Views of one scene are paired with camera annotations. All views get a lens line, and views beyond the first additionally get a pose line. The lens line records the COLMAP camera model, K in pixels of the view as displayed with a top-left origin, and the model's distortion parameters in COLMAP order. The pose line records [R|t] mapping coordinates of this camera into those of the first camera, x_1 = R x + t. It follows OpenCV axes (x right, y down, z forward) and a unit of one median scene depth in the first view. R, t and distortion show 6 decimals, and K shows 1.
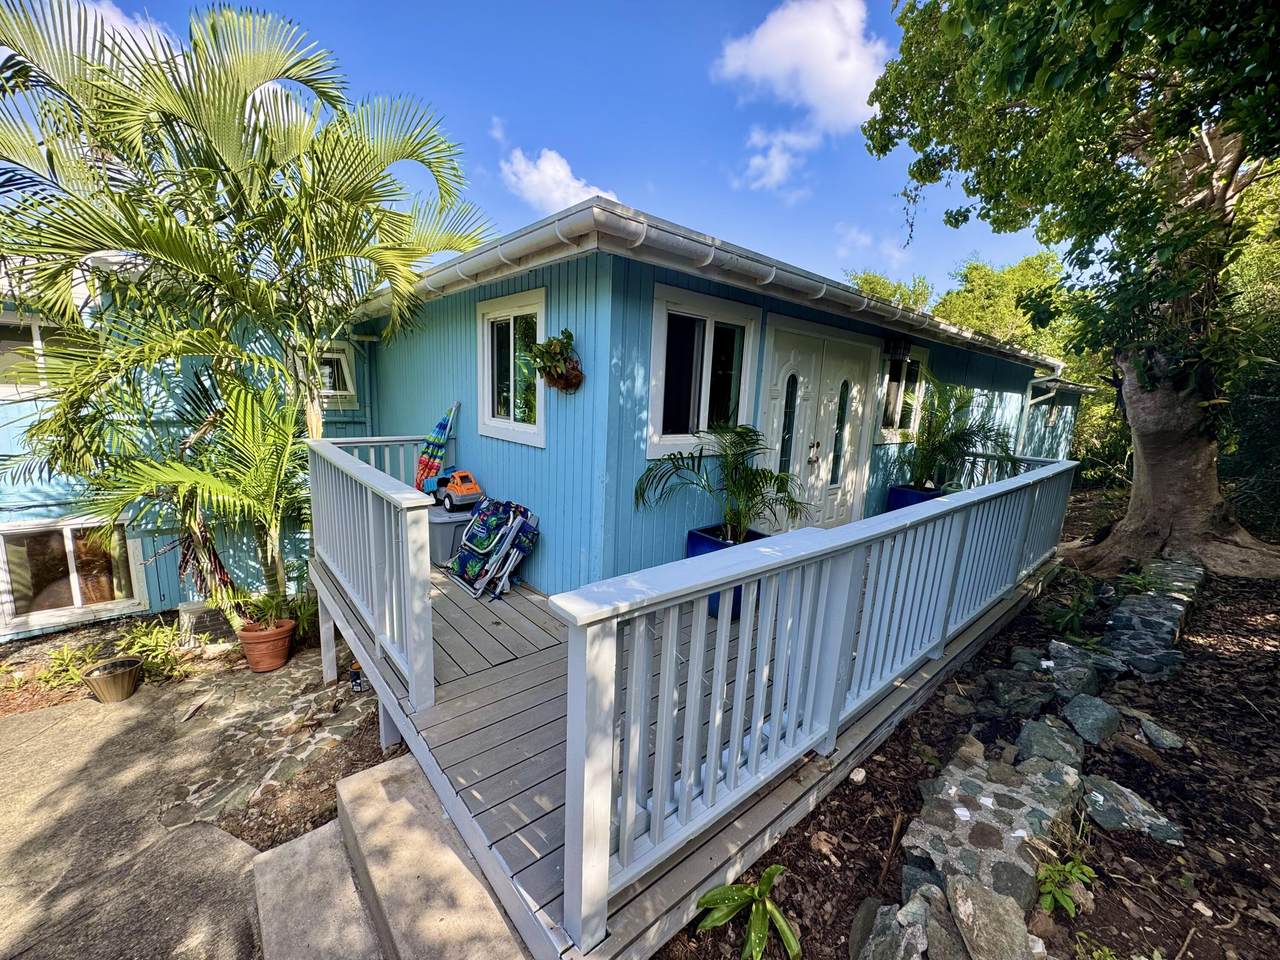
lens RADIAL K [[510.4, 0, 641.1], [0, 510.4, 484.3], [0, 0, 1]] dist [-0.001557, 0.000014]
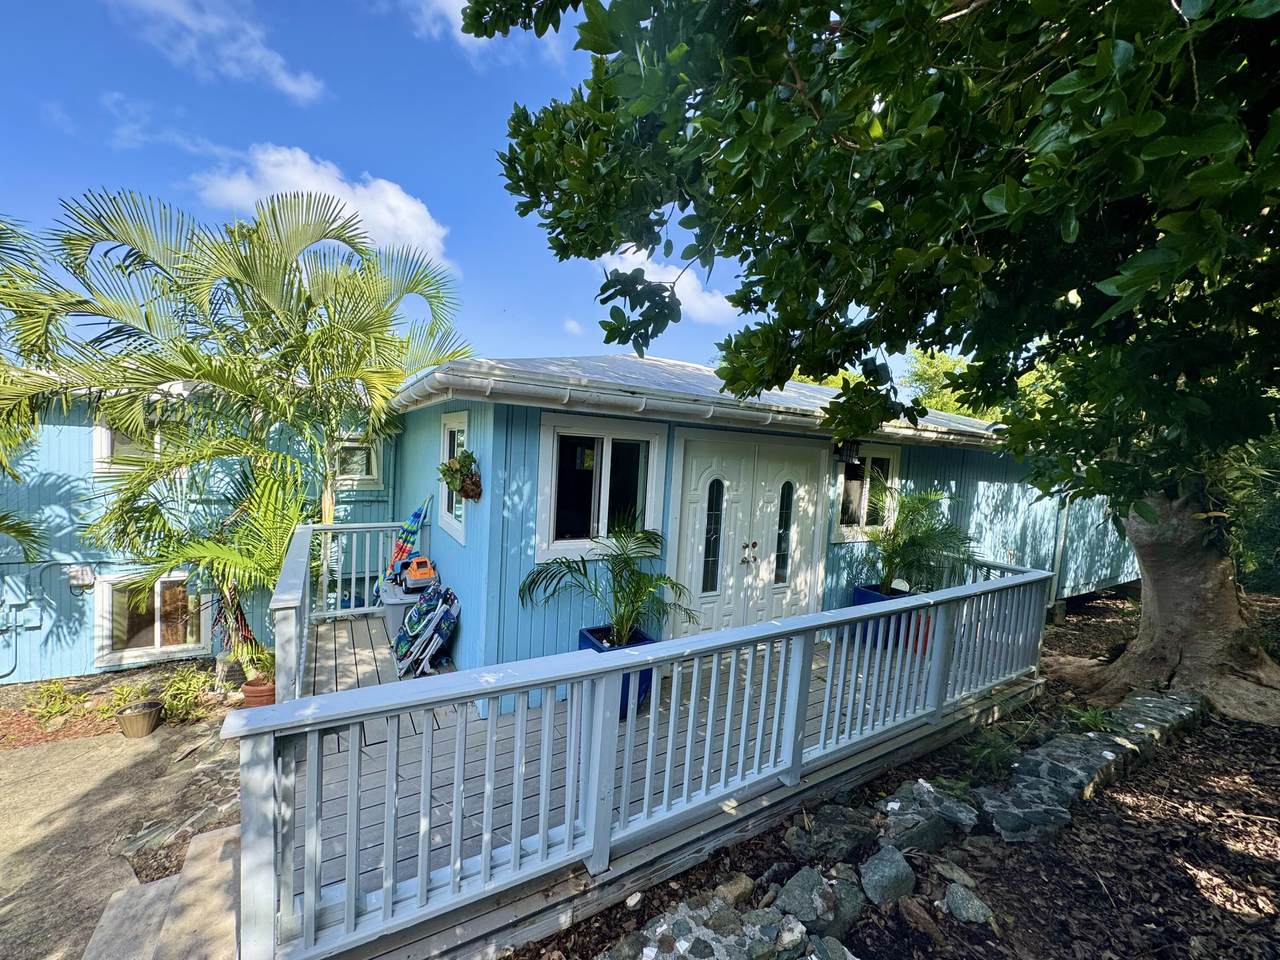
lens RADIAL K [[510.4, 0, 638.8], [0, 510.4, 485.0], [0, 0, 1]] dist [-0.001557, 0.000014]
pose [[0.985510, 0.023138, -0.168033, 0.317467], [-0.043077, 0.992314, -0.116007, -0.075228], [0.164058, 0.121565, 0.978932, -0.056611]]
